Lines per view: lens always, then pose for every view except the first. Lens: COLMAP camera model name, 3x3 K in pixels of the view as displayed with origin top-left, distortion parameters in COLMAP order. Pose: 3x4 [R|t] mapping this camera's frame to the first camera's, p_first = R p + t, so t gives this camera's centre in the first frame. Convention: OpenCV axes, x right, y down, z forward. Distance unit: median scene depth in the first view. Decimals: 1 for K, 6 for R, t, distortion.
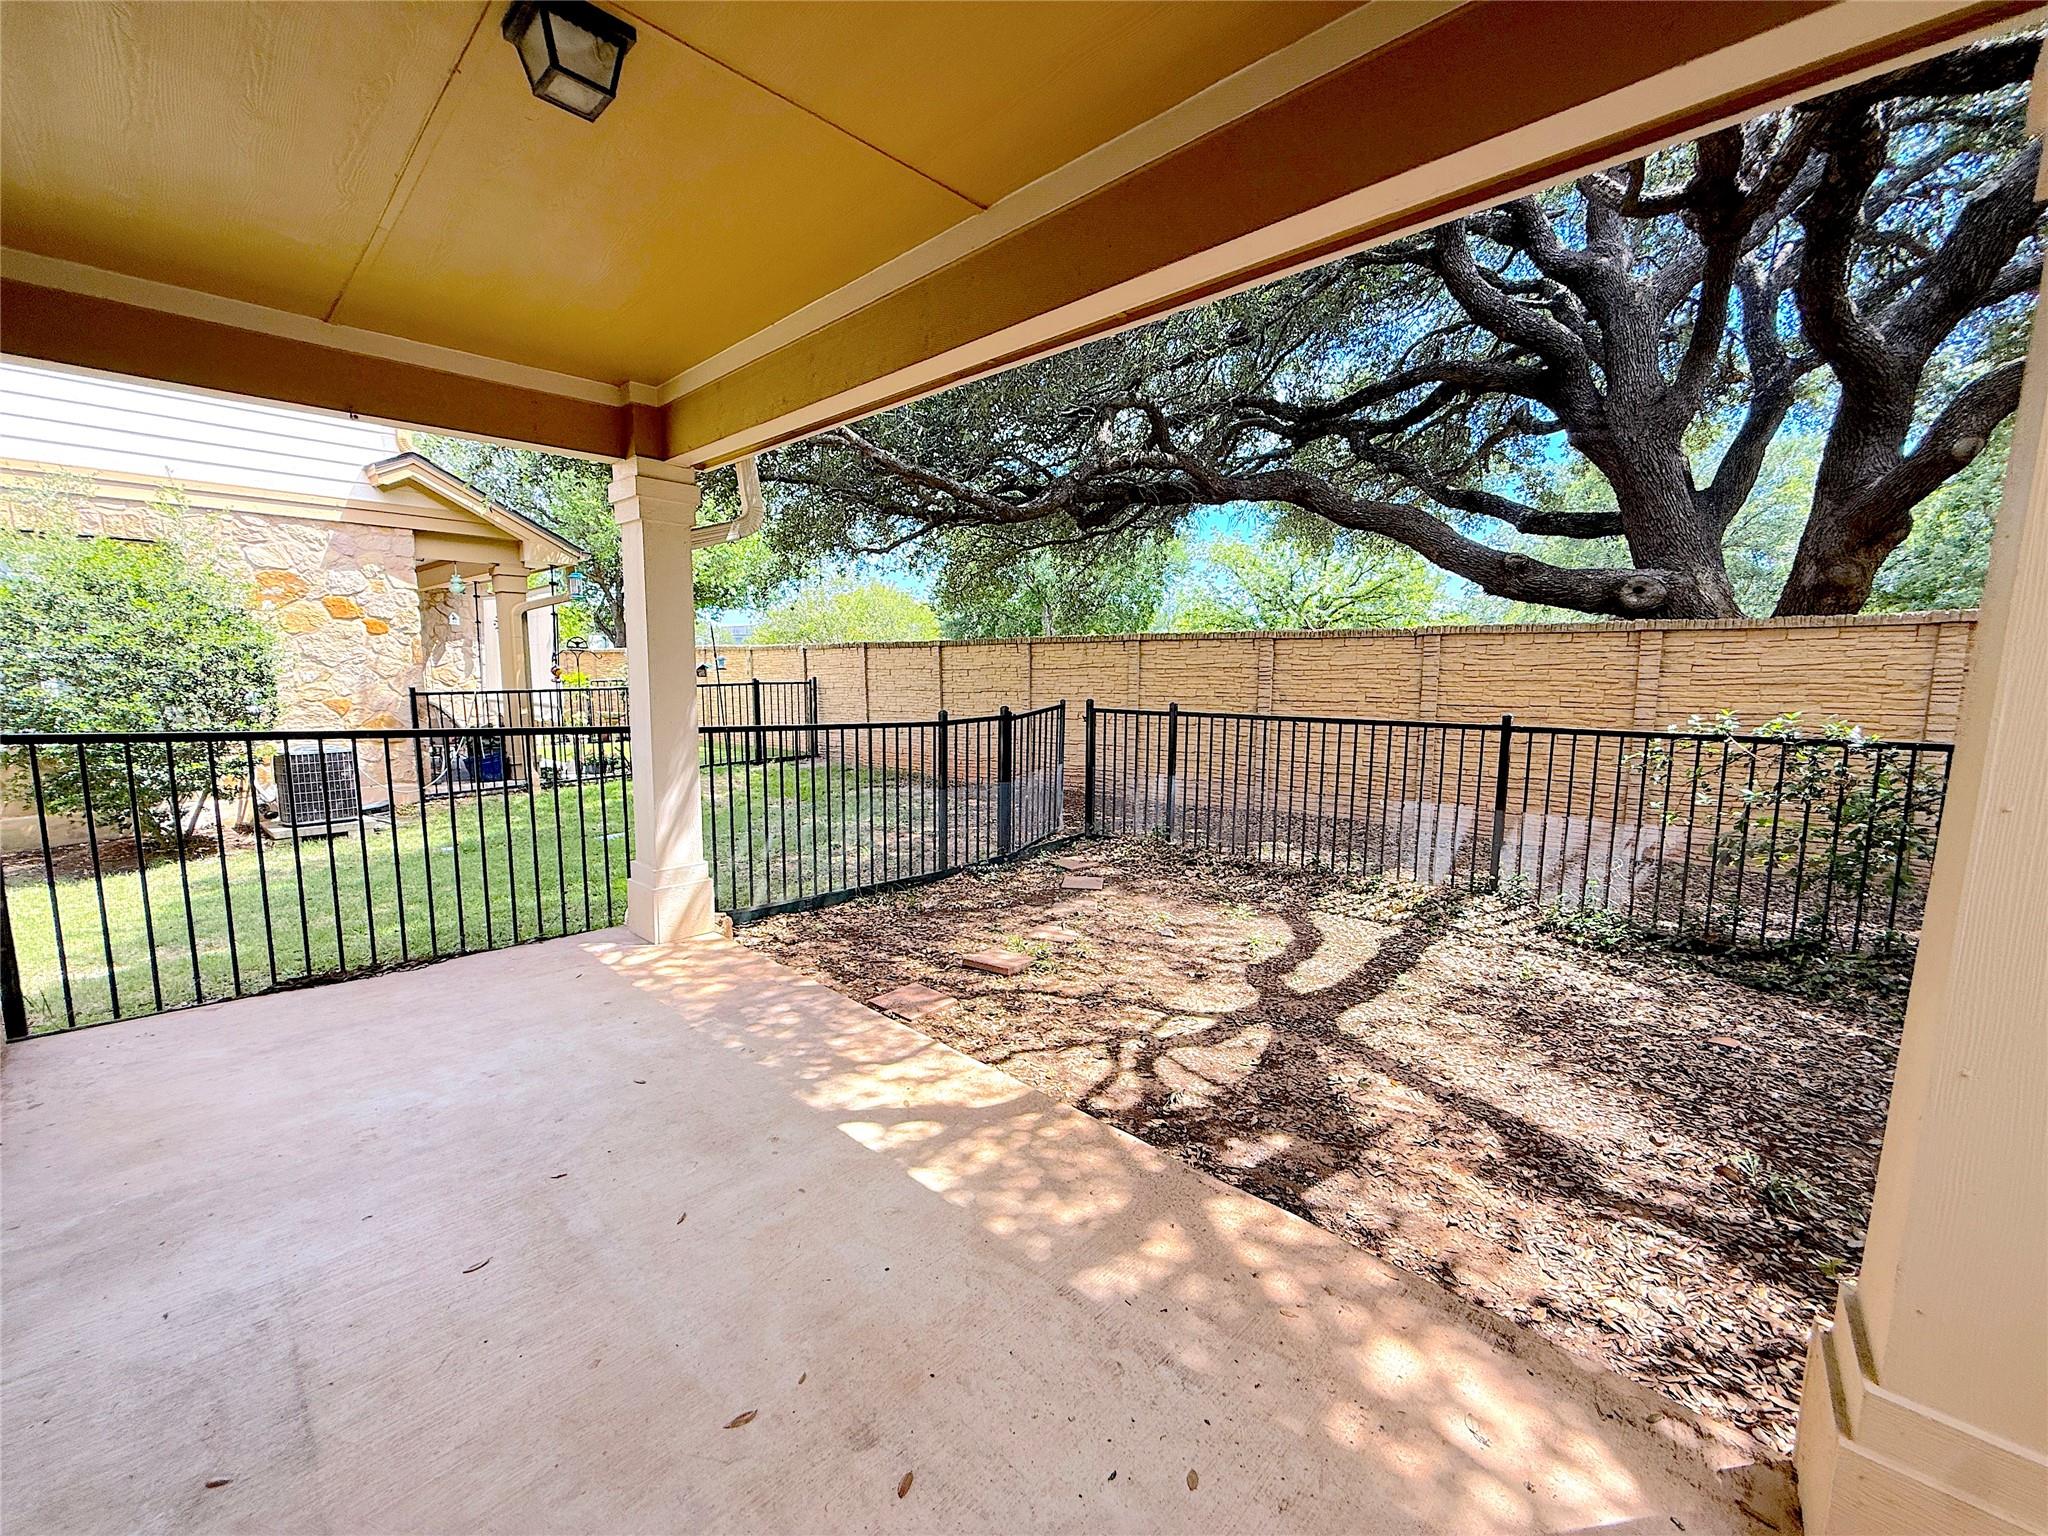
lens RADIAL K [[814.6, 0, 1016.9], [0, 814.6, 767.7], [0, 0, 1]] dist [0.002496, -0.000793]
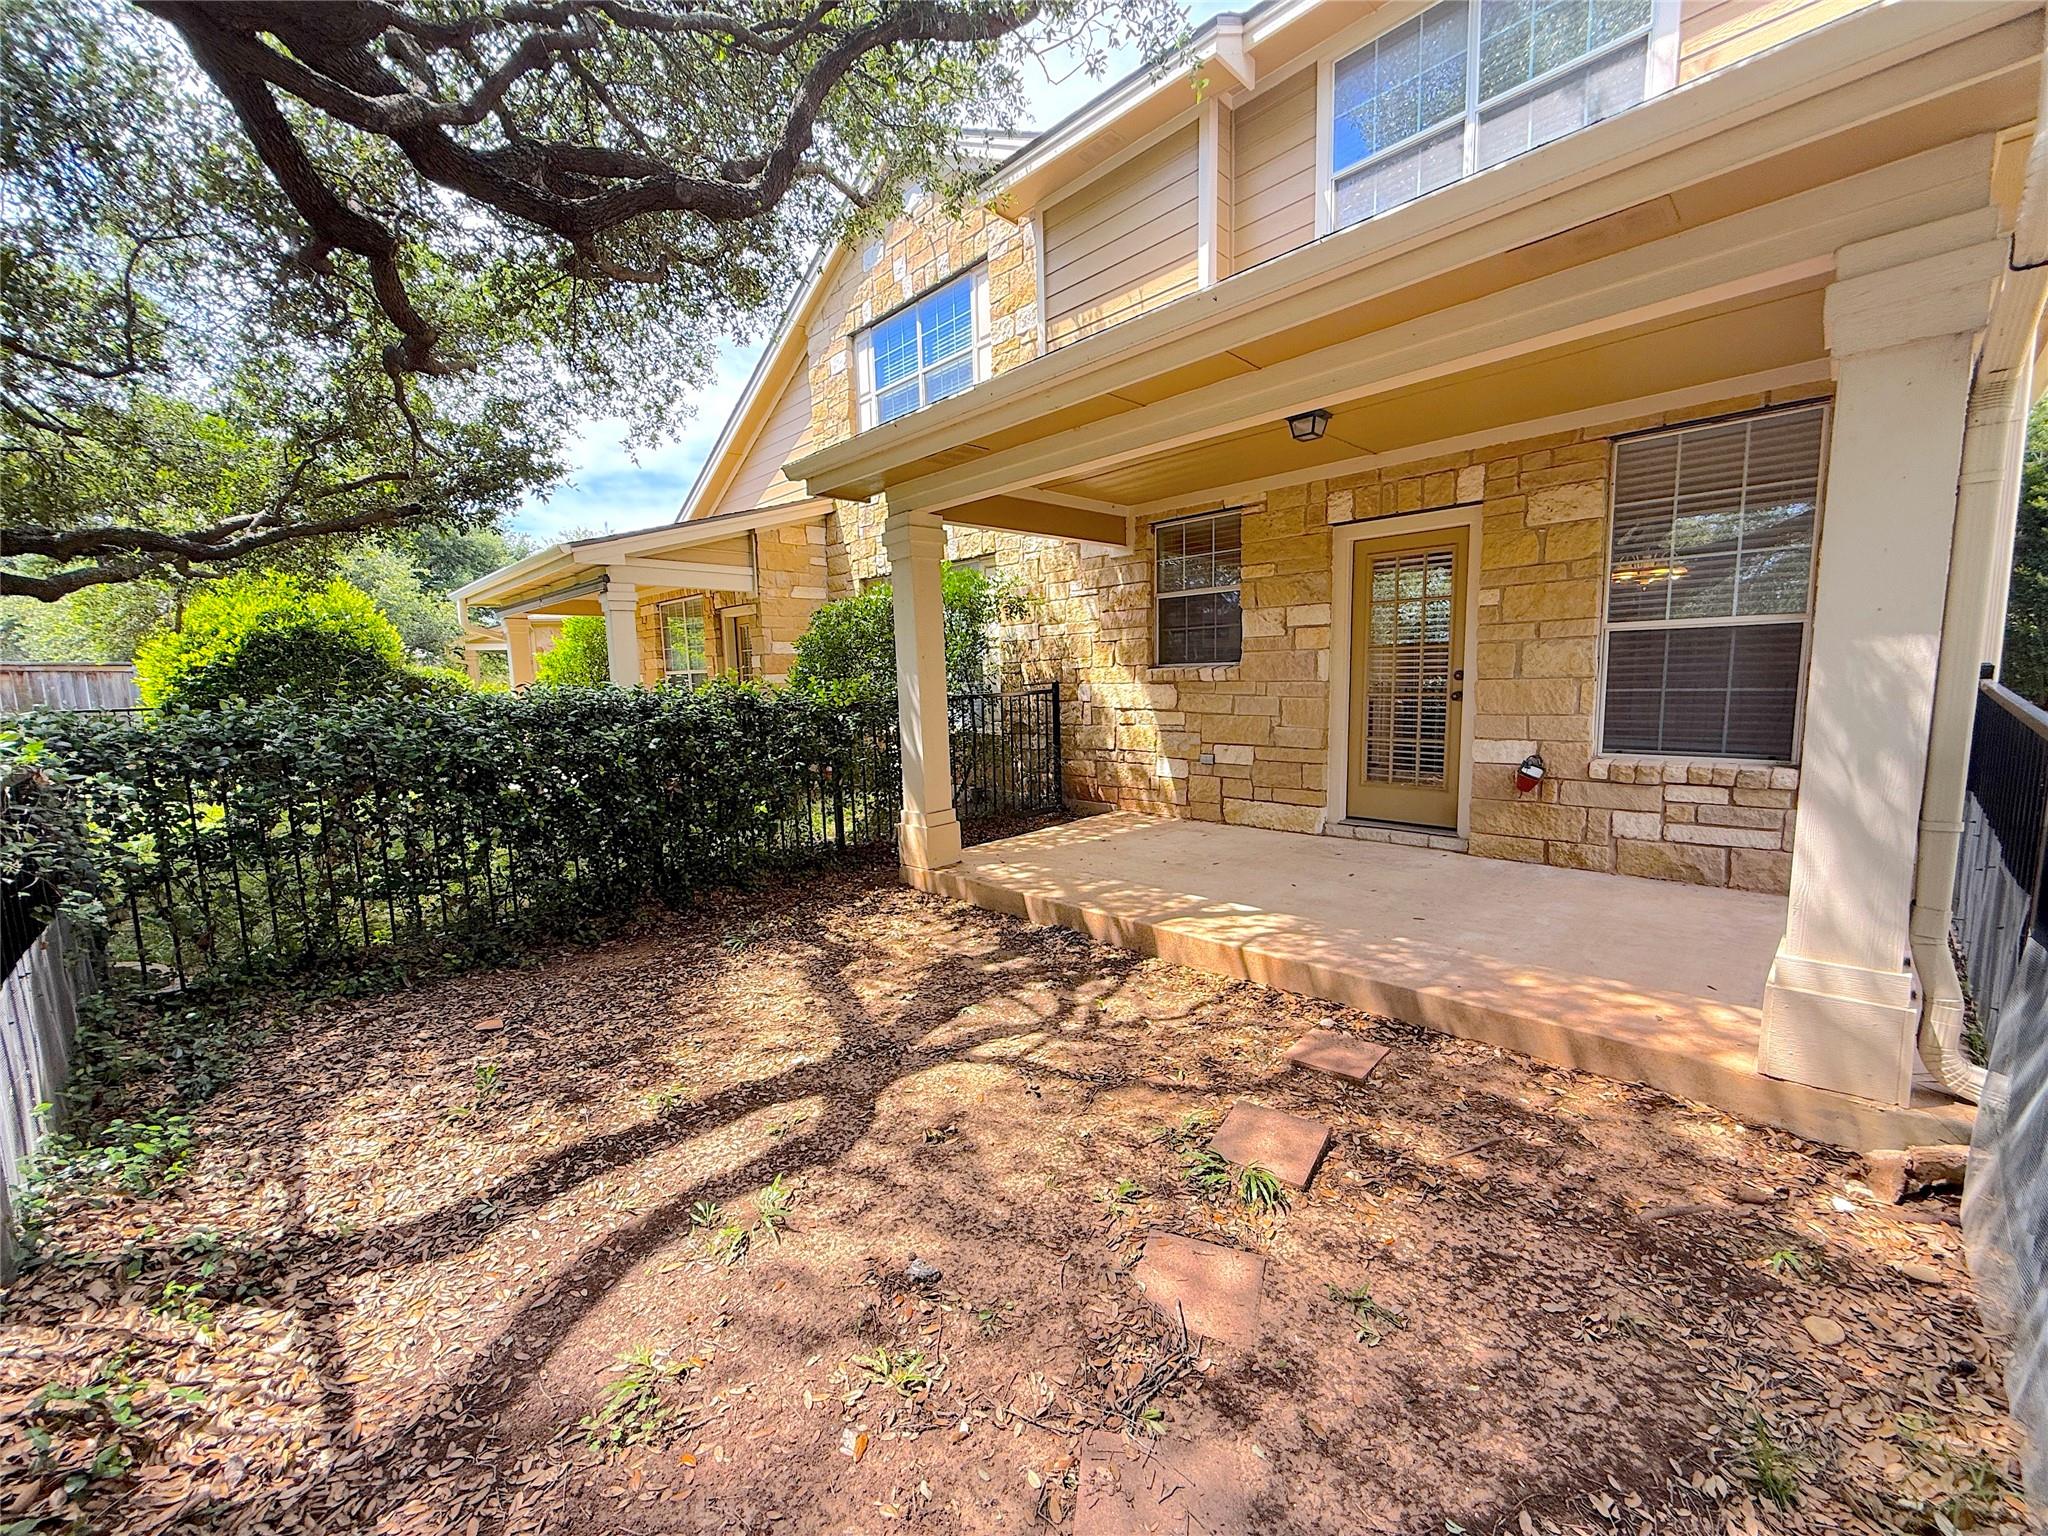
lens RADIAL K [[814.6, 0, 1018.7], [0, 814.6, 773.9], [0, 0, 1]] dist [0.002496, -0.000793]
pose [[-0.999102, 0.016902, 0.038864, 0.143612], [0.025866, 0.969615, 0.243264, -0.174612], [-0.033571, 0.244051, -0.969181, 1.651439]]
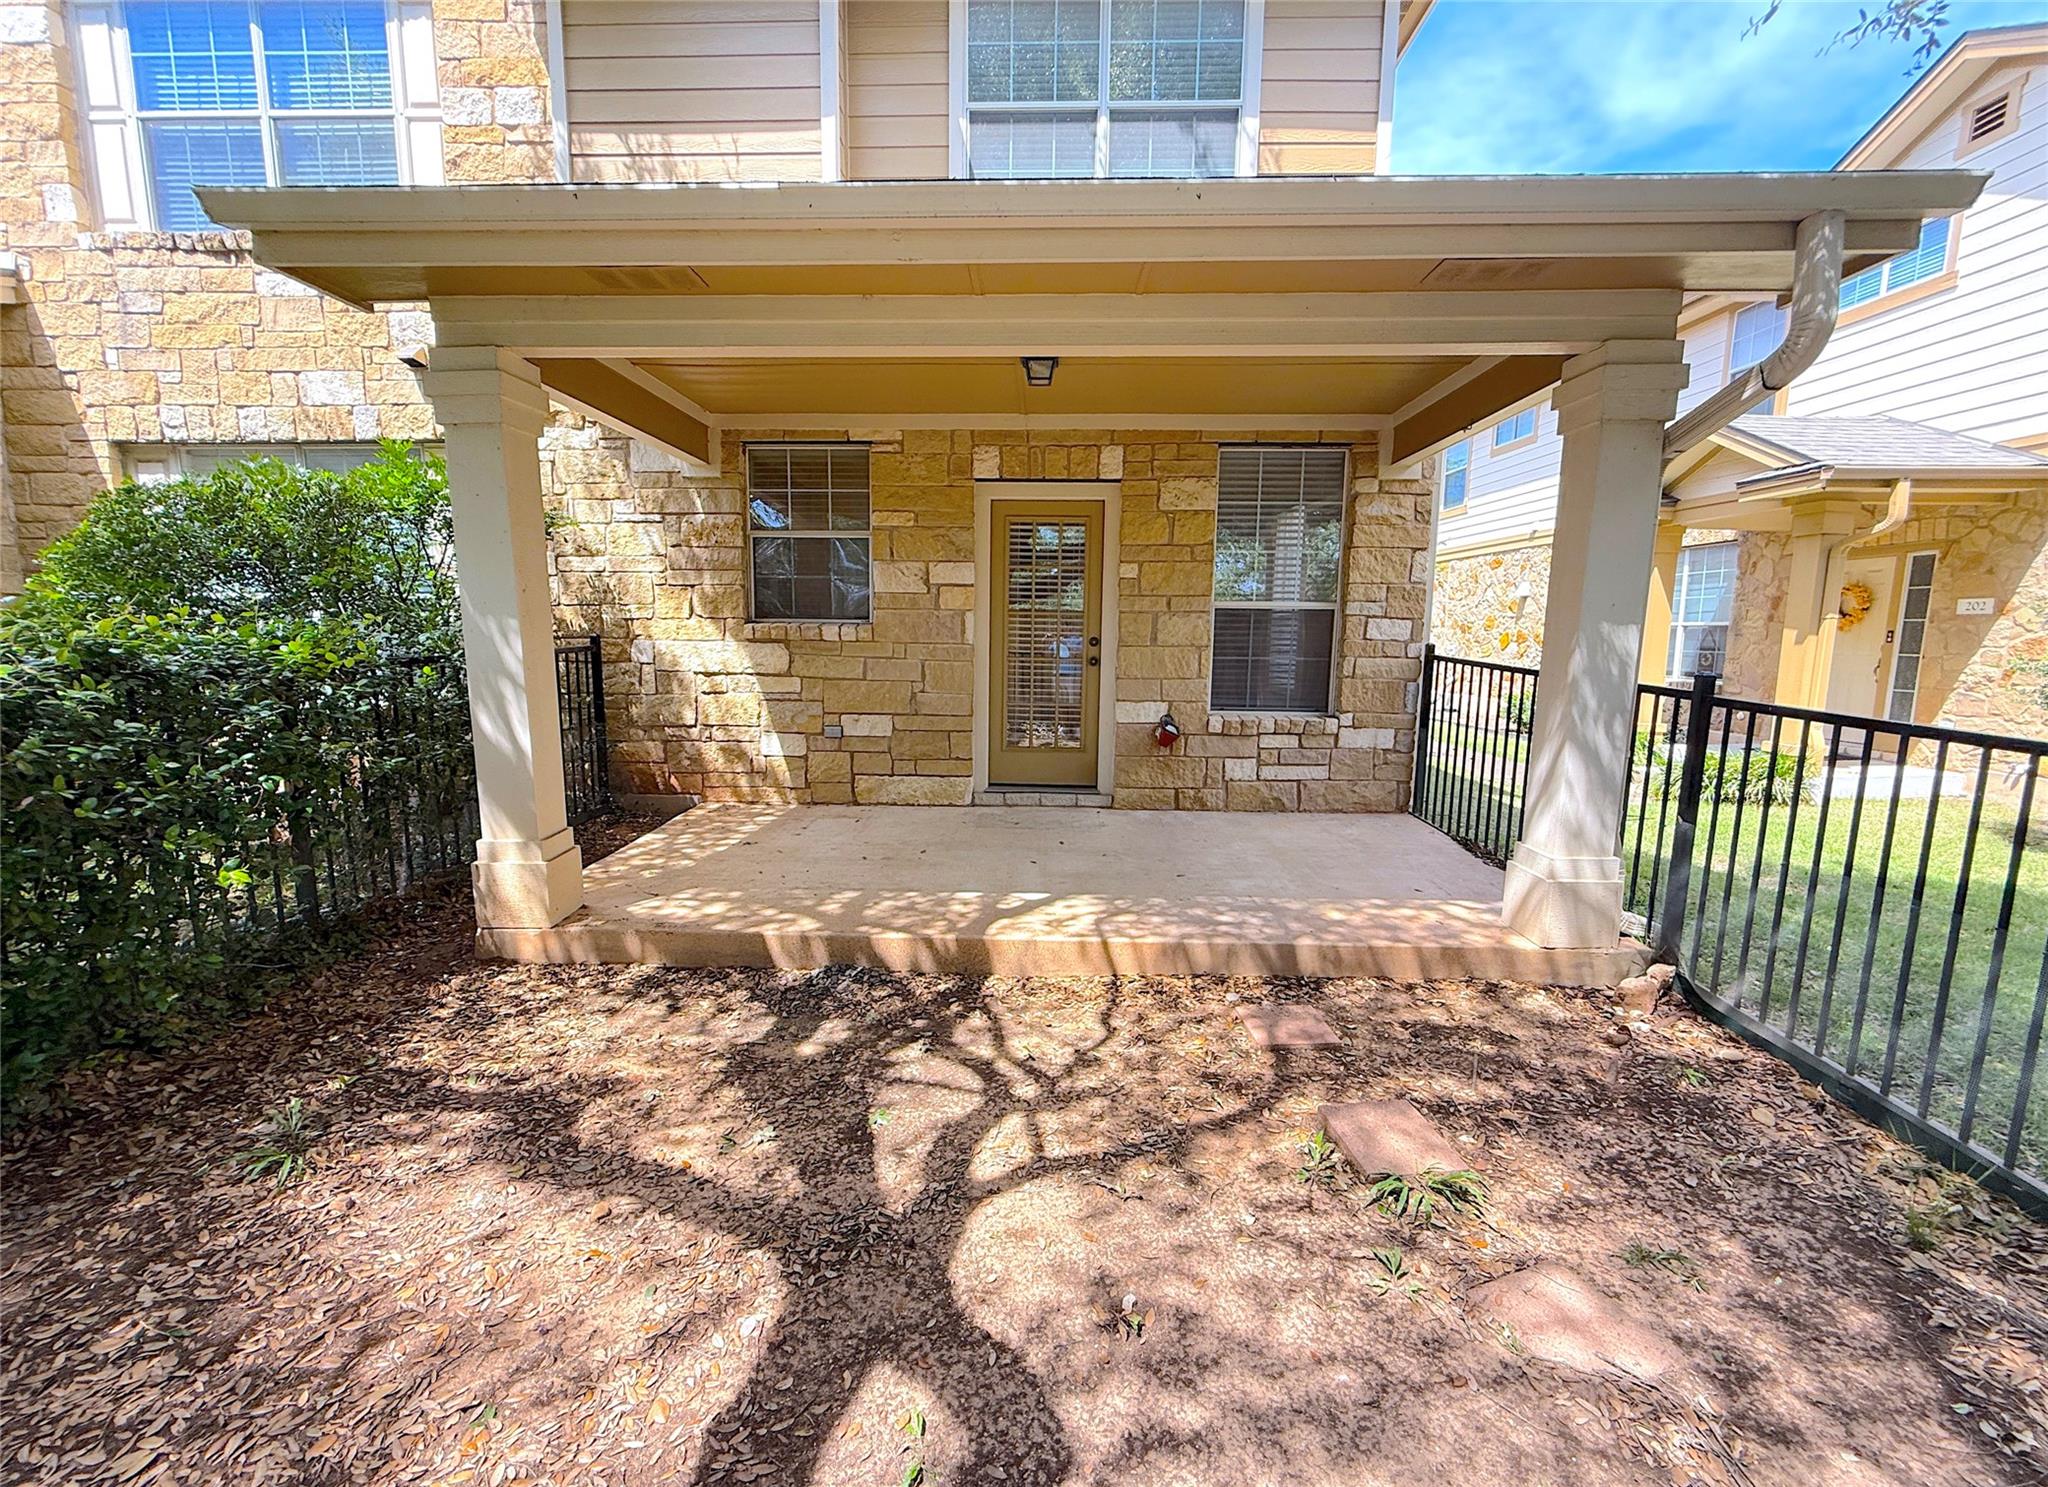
lens RADIAL K [[844.8, 0, 1019.3], [0, 844.8, 748.1], [0, 0, 1]] dist [0.000320, 0.000319]
pose [[-0.742627, 0.079689, -0.664947, 0.563192], [-0.097308, 0.969519, 0.224865, -0.125773], [0.662598, 0.231696, -0.712237, 1.294874]]
